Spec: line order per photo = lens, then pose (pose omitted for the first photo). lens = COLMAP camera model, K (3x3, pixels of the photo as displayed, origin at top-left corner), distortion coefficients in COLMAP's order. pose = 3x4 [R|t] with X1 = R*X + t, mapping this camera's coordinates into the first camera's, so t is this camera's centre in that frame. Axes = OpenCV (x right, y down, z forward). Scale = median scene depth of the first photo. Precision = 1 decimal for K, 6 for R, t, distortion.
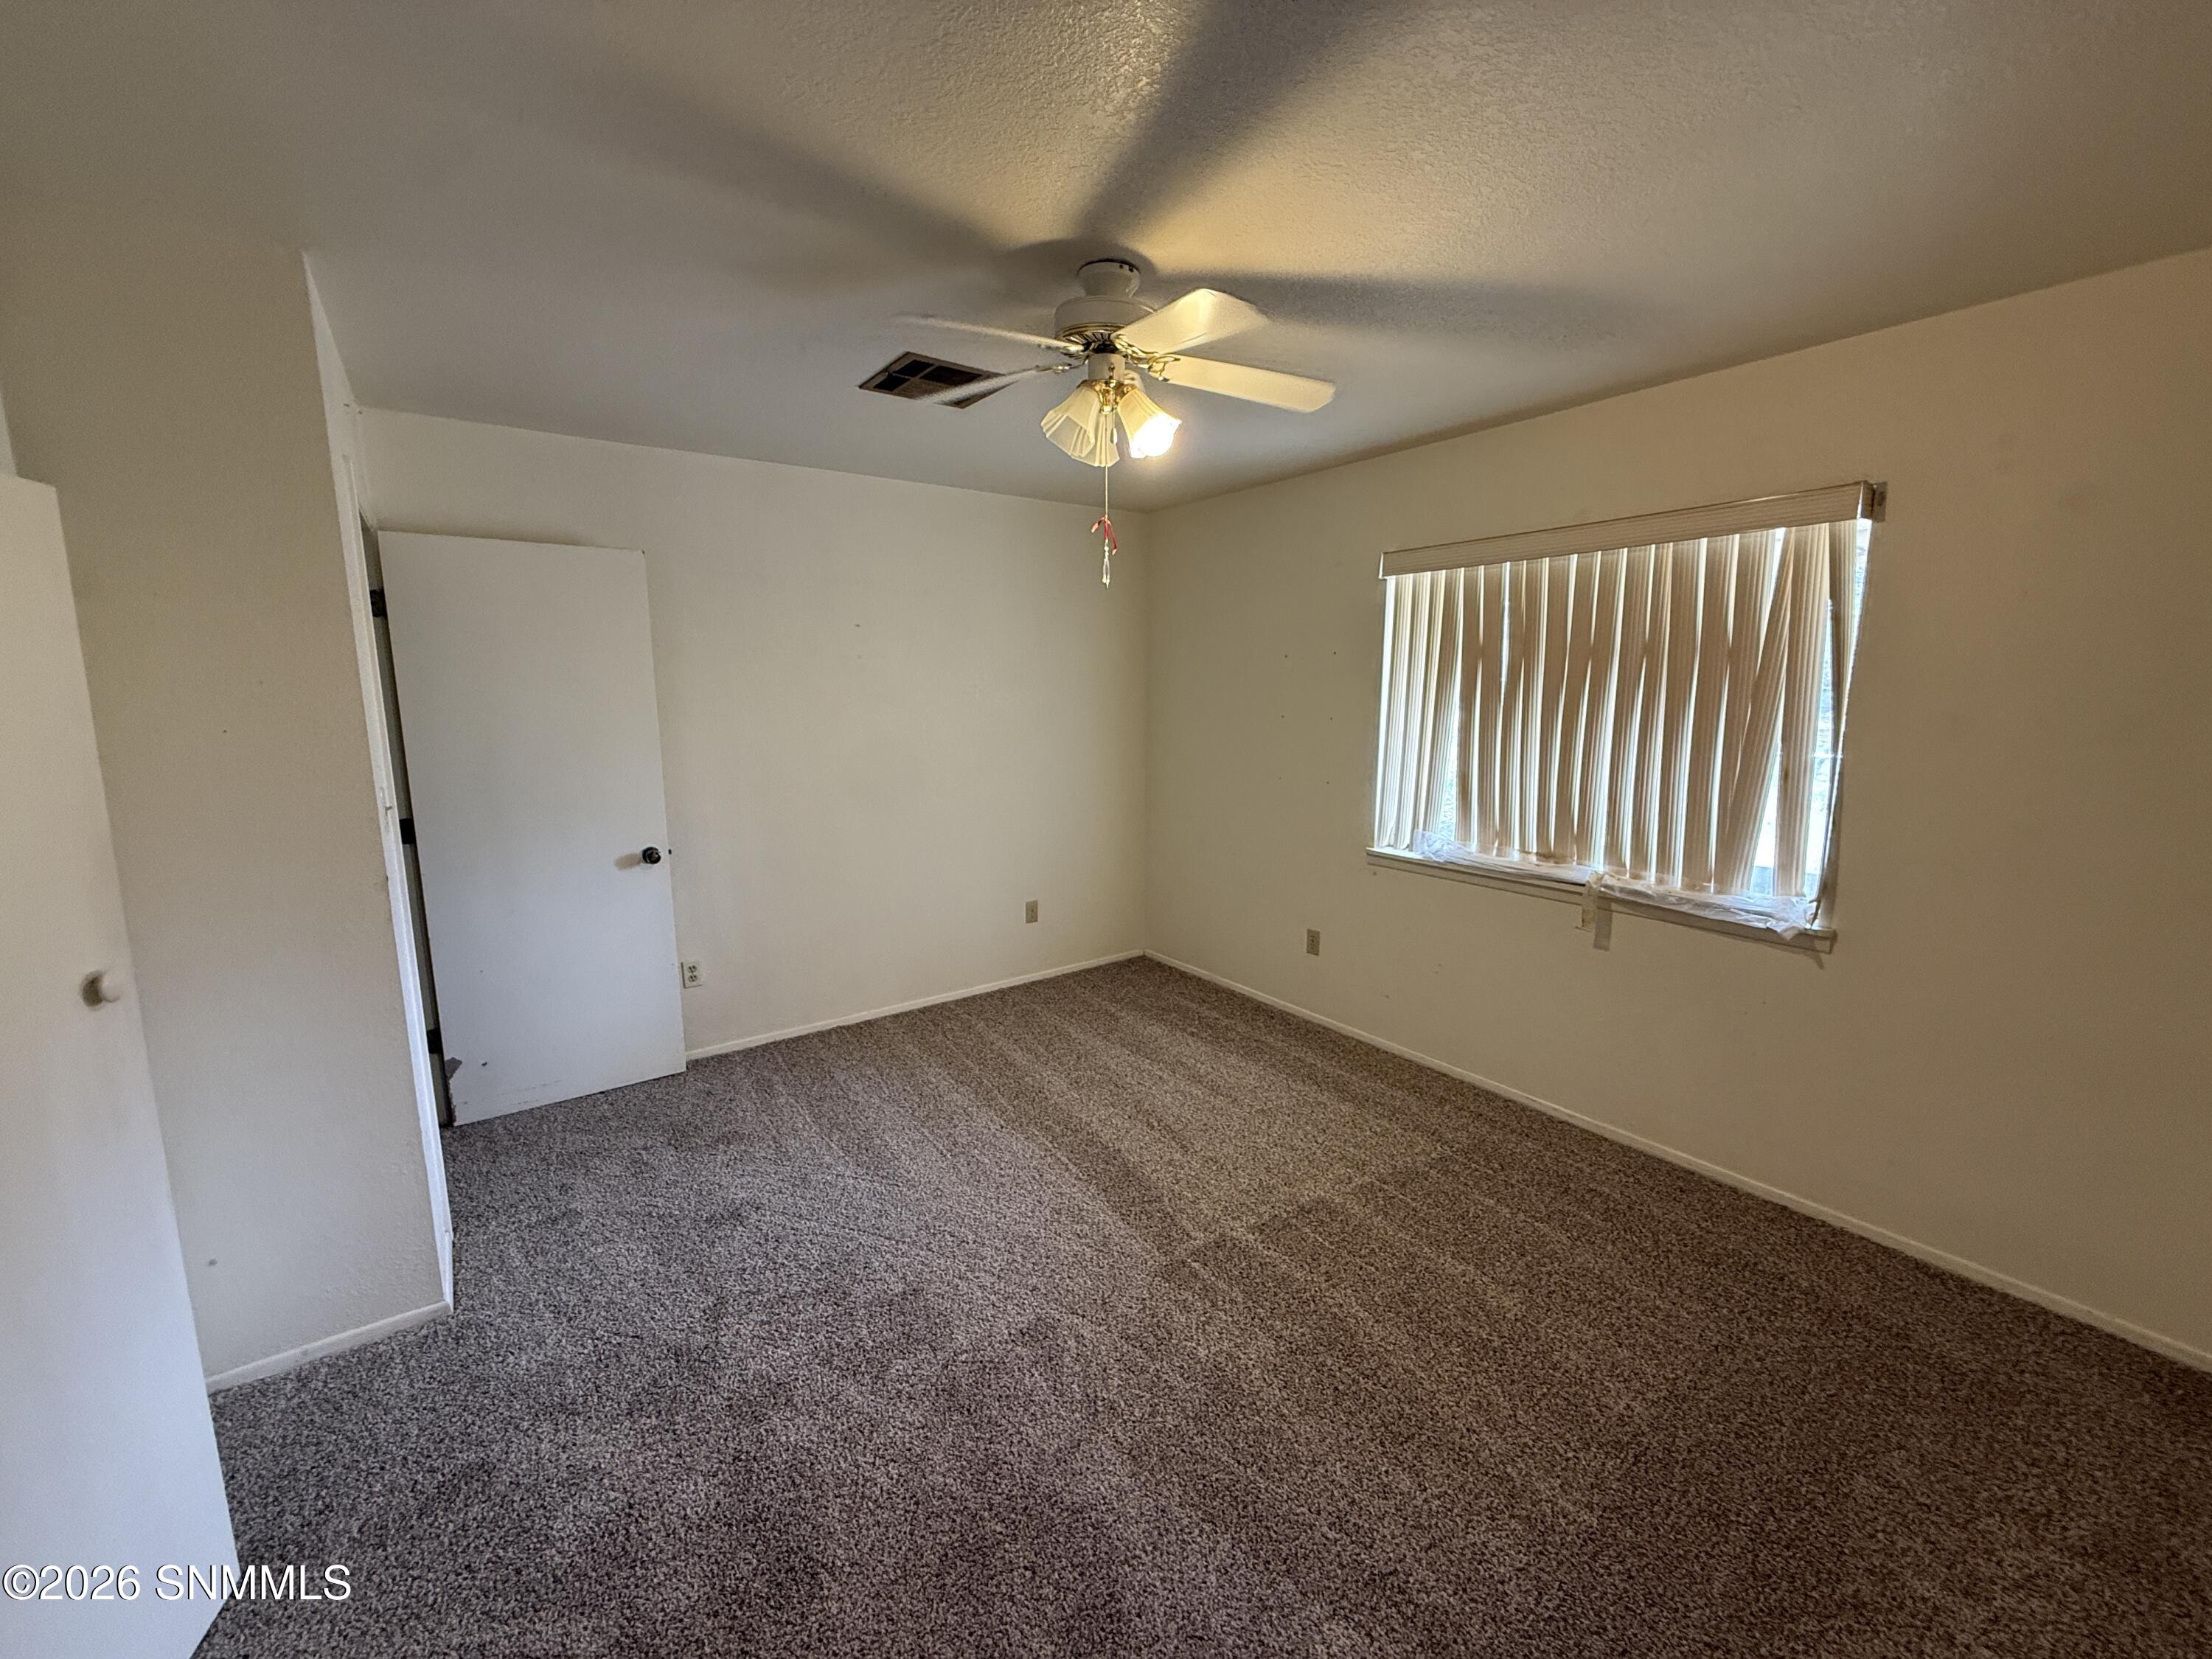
lens RADIAL K [[880.7, 0, 1102.0], [0, 880.7, 827.4], [0, 0, 1]] dist [-0.000297, 0.000291]
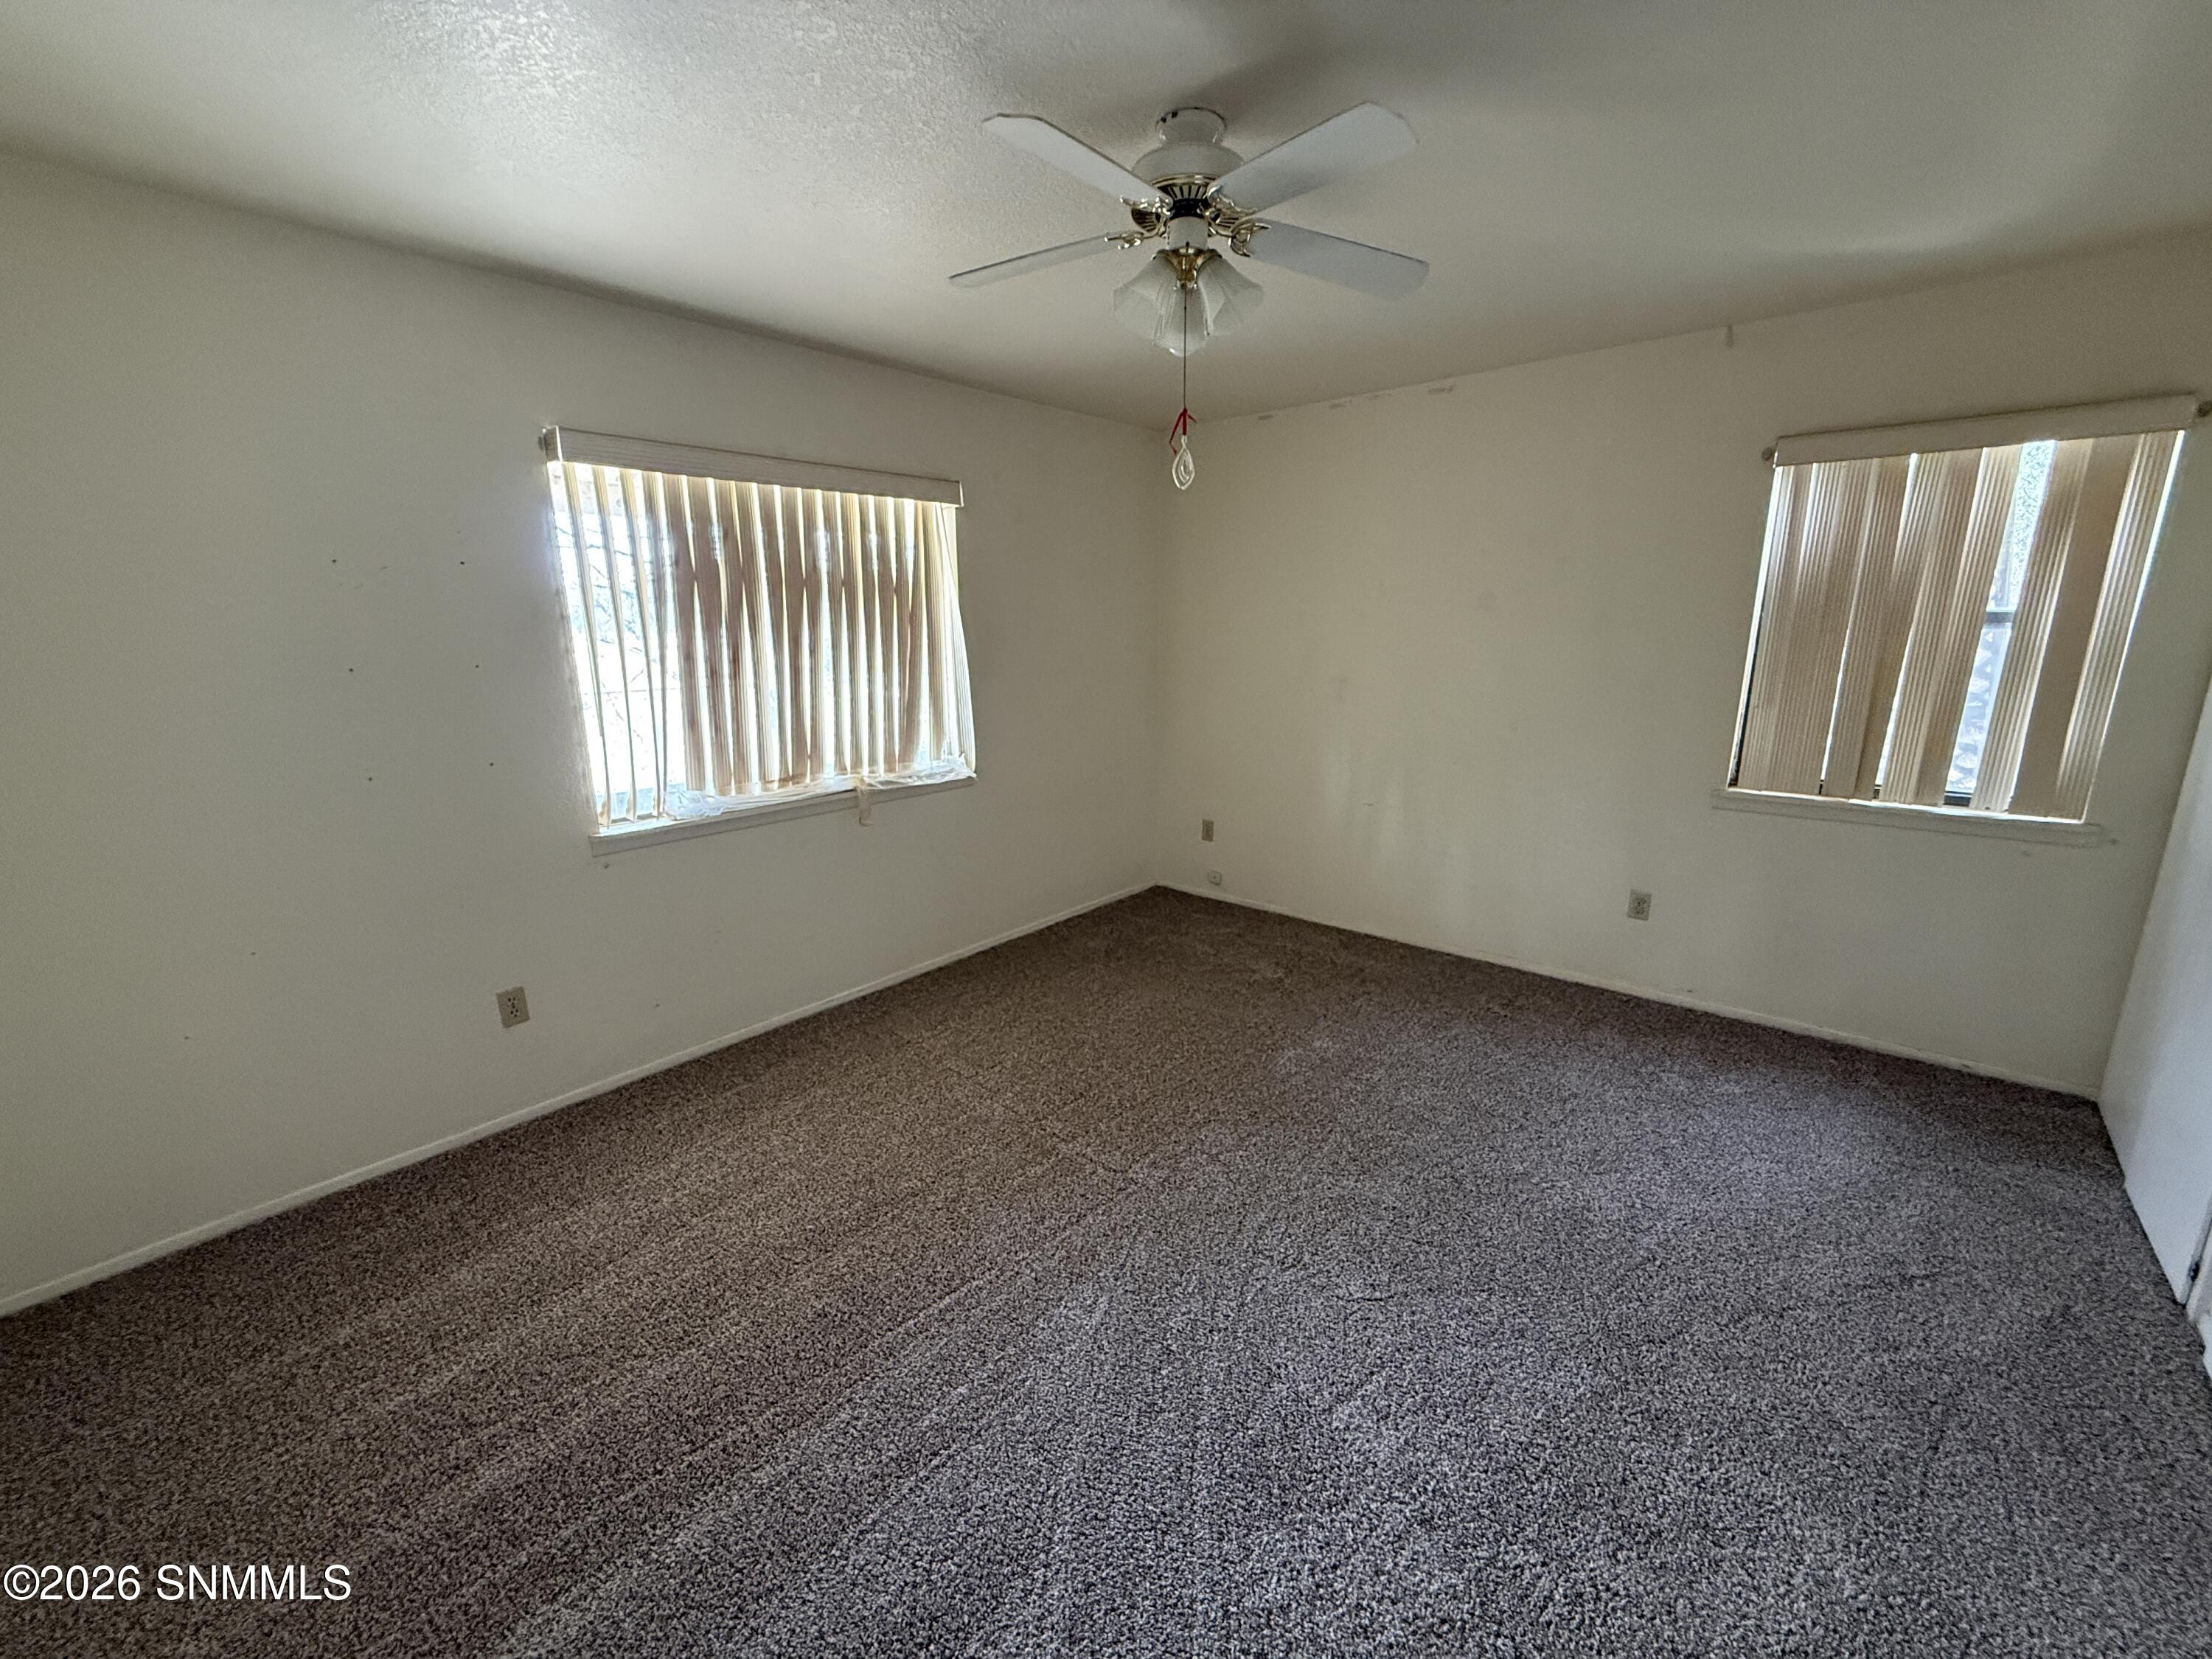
lens RADIAL K [[880.7, 0, 1102.0], [0, 880.7, 827.4], [0, 0, 1]] dist [-0.000297, 0.000291]
pose [[-0.226799, -0.217953, 0.949241, -0.615989], [0.165092, 0.951931, 0.258015, -0.128202], [-0.959847, 0.215229, -0.179914, 0.890824]]
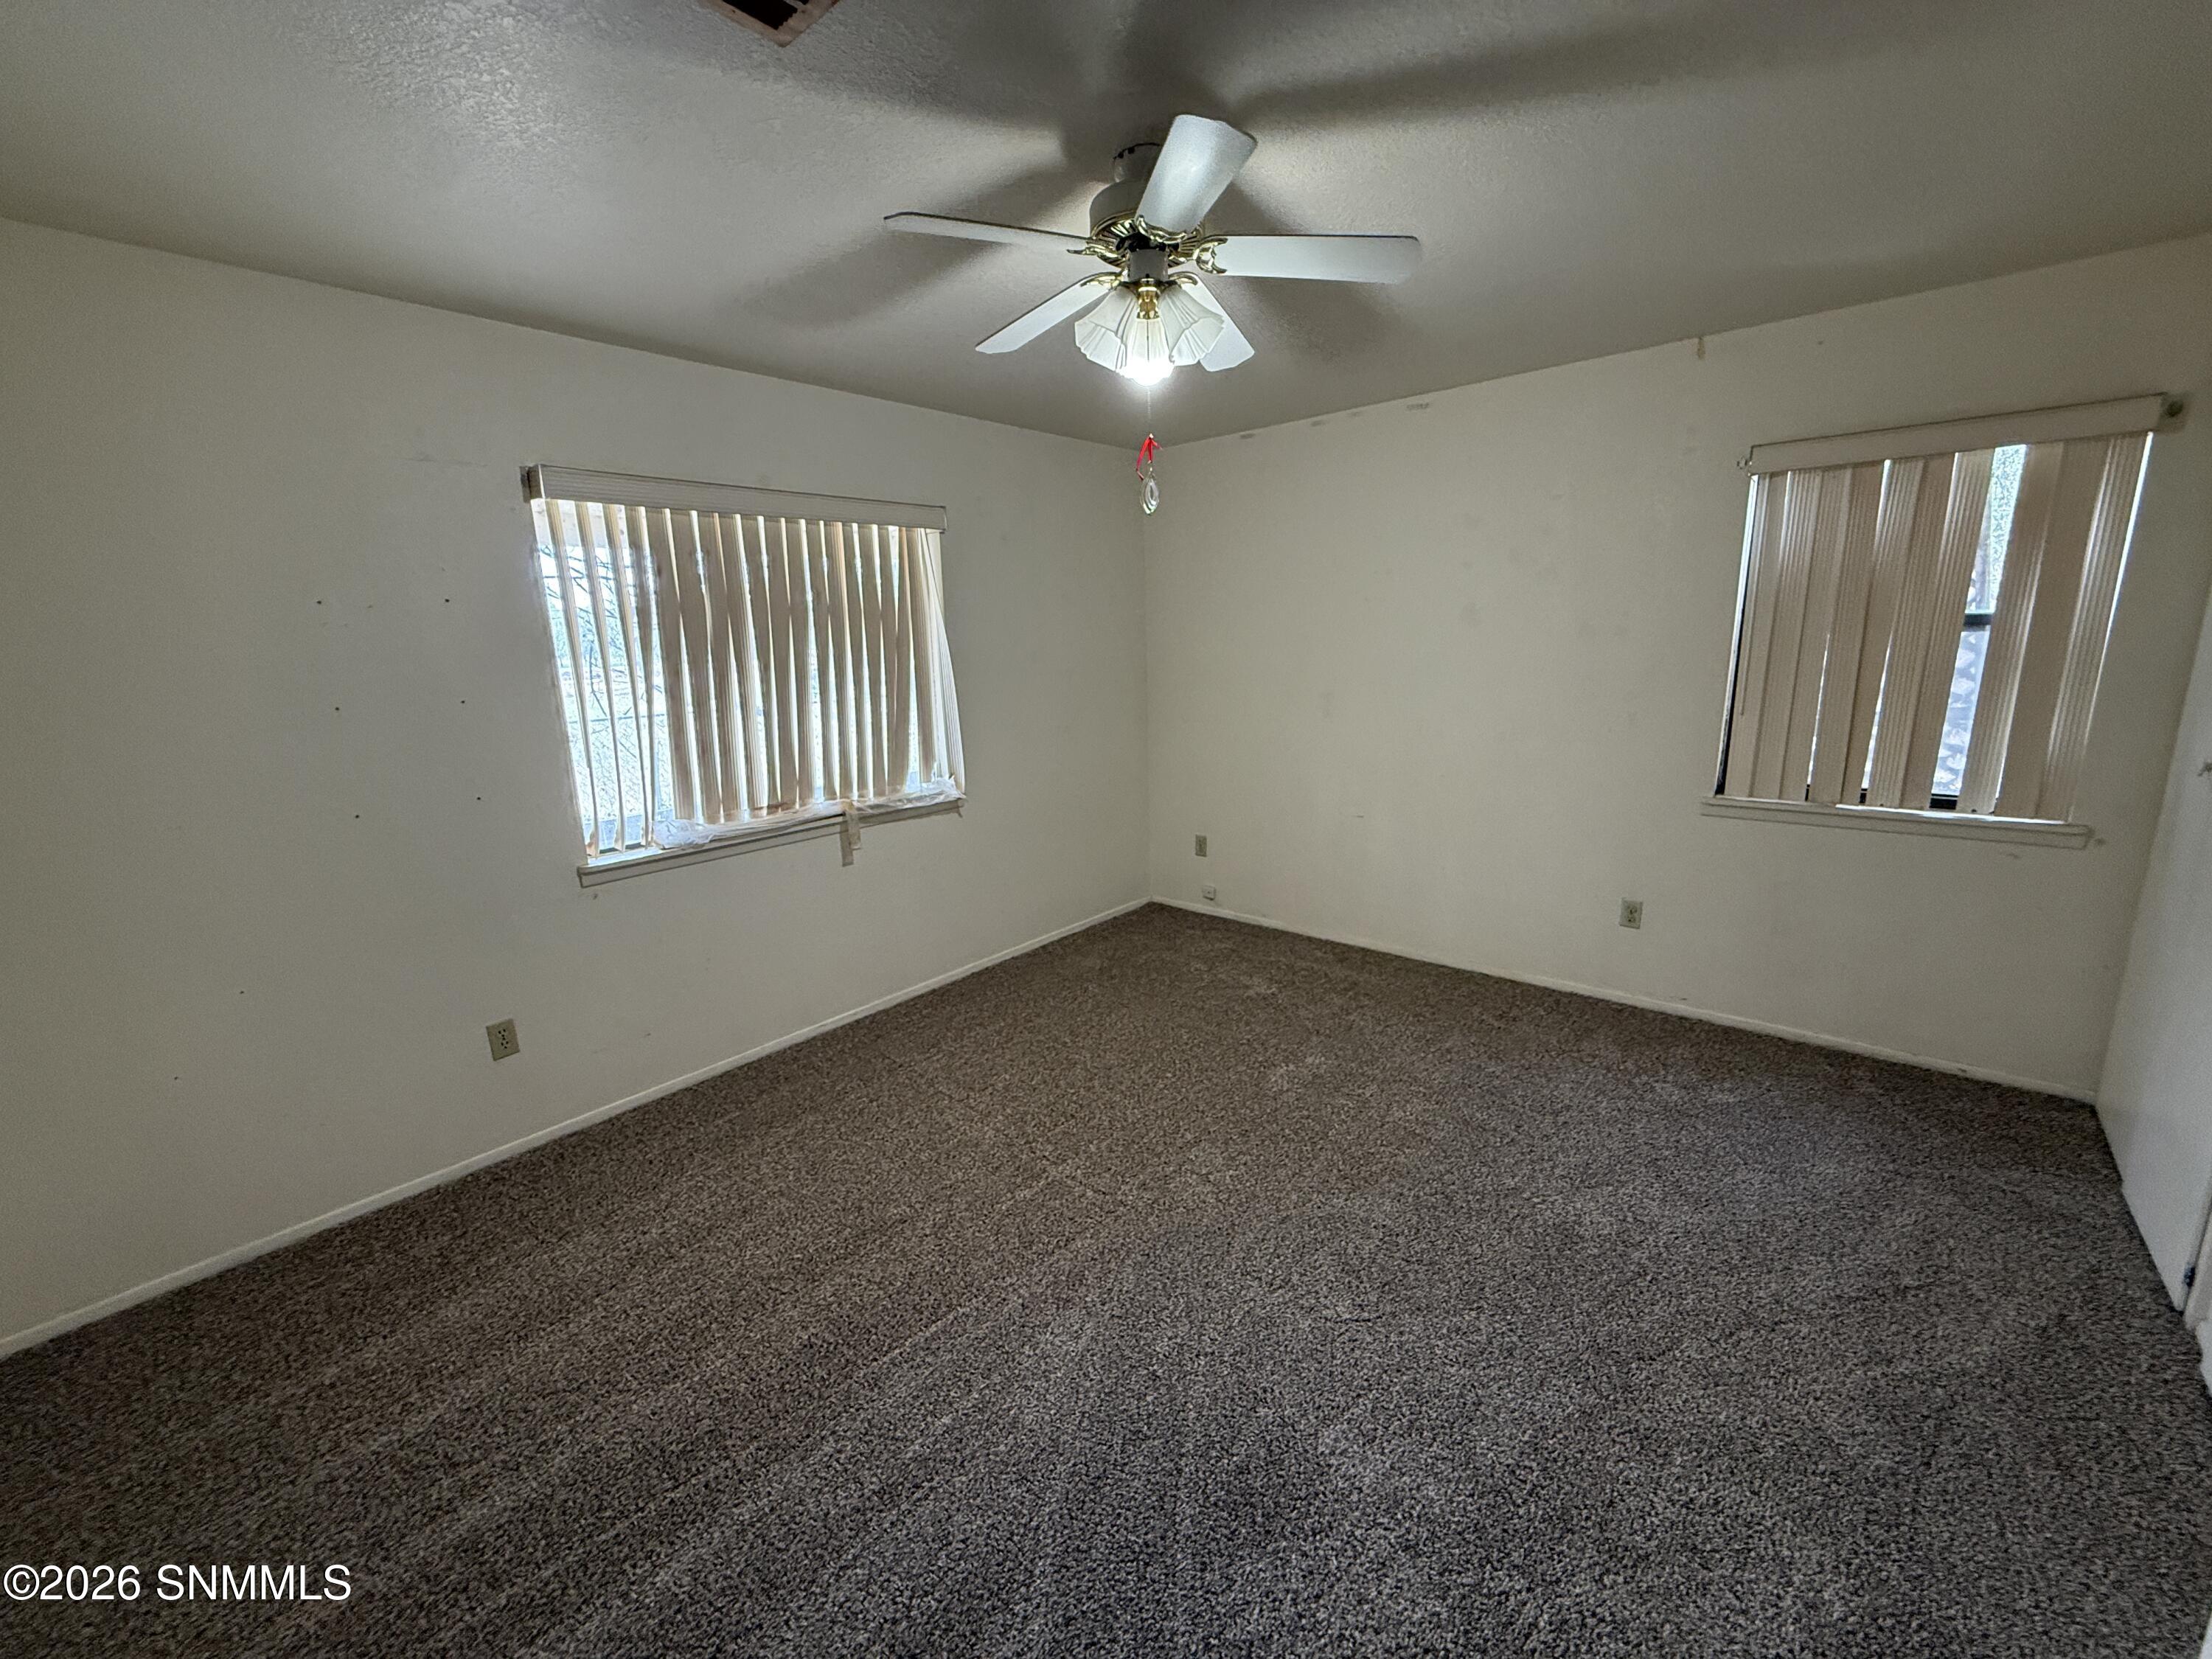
lens RADIAL K [[880.7, 0, 1102.0], [0, 880.7, 827.4], [0, 0, 1]] dist [-0.000297, 0.000291]
pose [[-0.225512, -0.198631, 0.953777, -0.621861], [0.186283, 0.952141, 0.242335, -0.132132], [-0.956265, 0.232322, -0.177718, 0.869269]]
